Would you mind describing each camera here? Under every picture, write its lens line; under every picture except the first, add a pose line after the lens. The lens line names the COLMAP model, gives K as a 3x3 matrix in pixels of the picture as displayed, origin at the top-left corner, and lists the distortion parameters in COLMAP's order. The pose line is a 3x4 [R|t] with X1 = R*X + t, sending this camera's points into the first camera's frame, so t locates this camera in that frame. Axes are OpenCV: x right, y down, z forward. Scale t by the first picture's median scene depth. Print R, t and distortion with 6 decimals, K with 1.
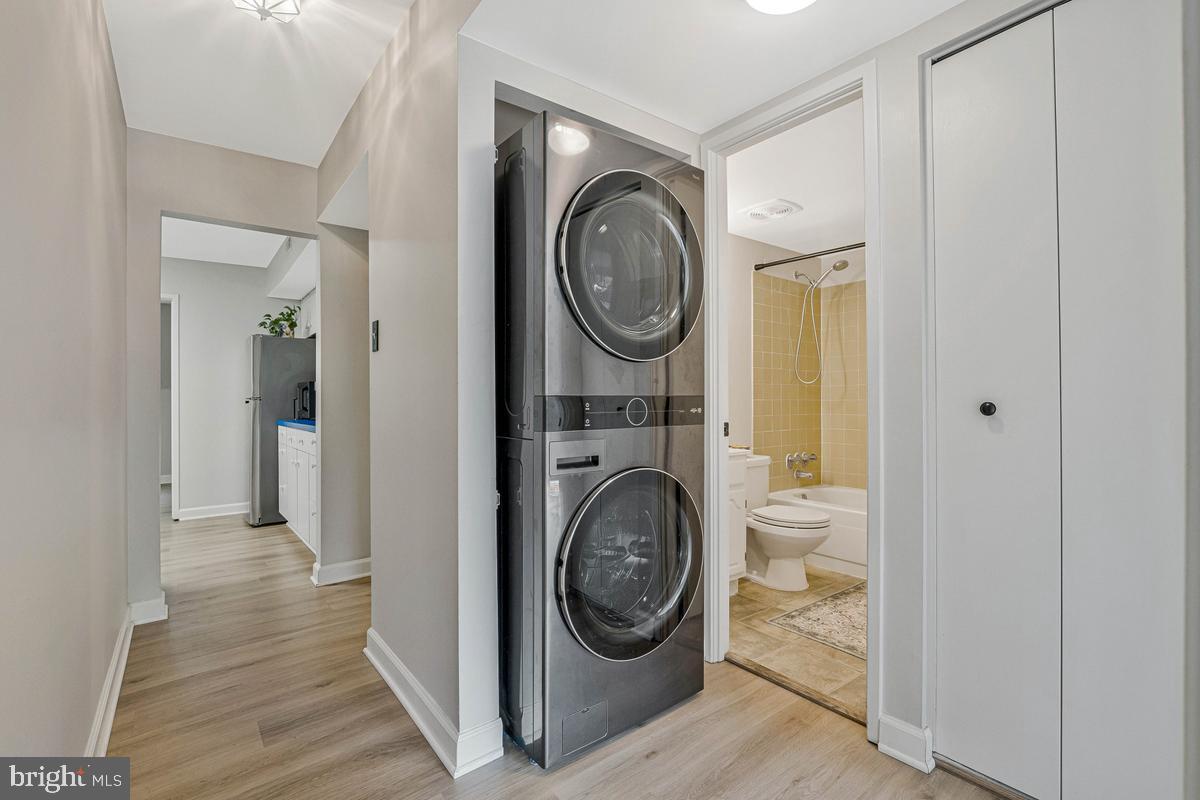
lens RADIAL K [[550.3, 0, 600.0], [0, 550.3, 400.0], [0, 0, 1]] dist [-0.001106, 0.000131]
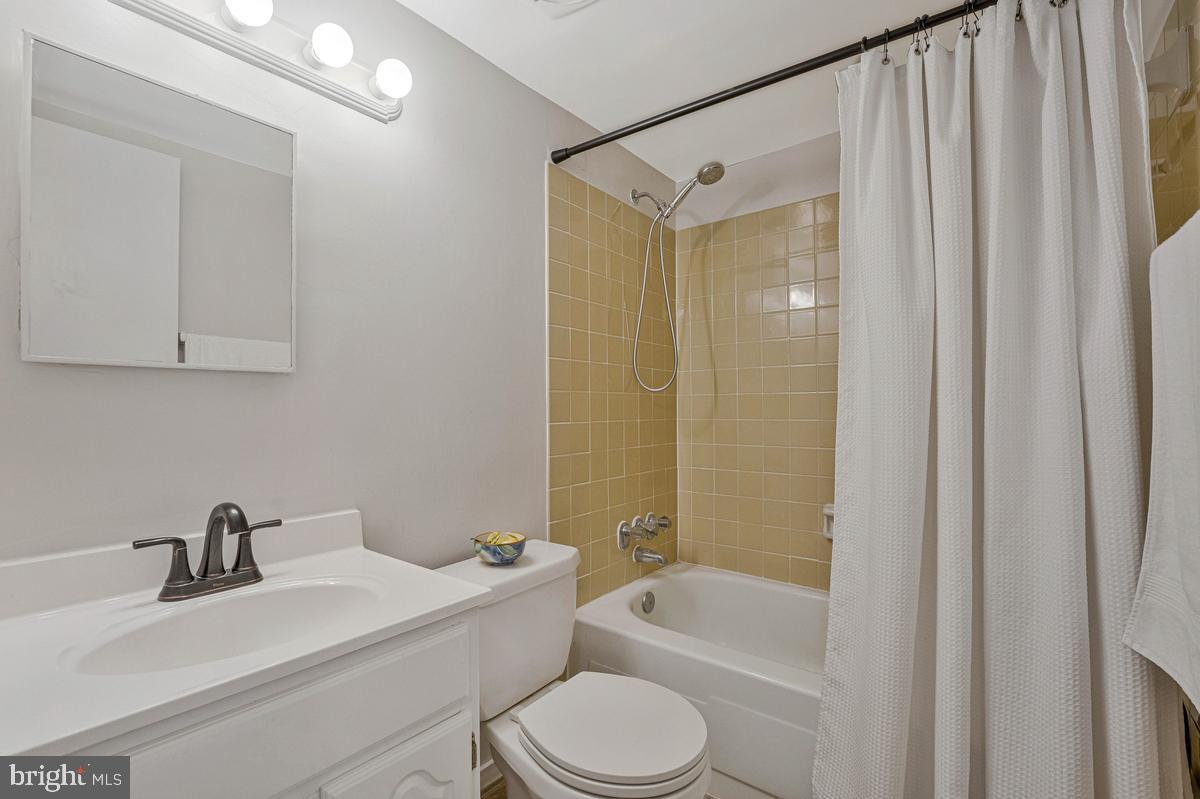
lens RADIAL K [[538.5, 0, 596.8], [0, 538.5, 396.0], [0, 0, 1]] dist [-0.020764, -0.000604]
pose [[0.970274, 0.002149, 0.241999, 0.185053], [0.002080, 0.999850, -0.017217, -0.015525], [-0.241999, 0.017209, 0.970124, 0.476446]]
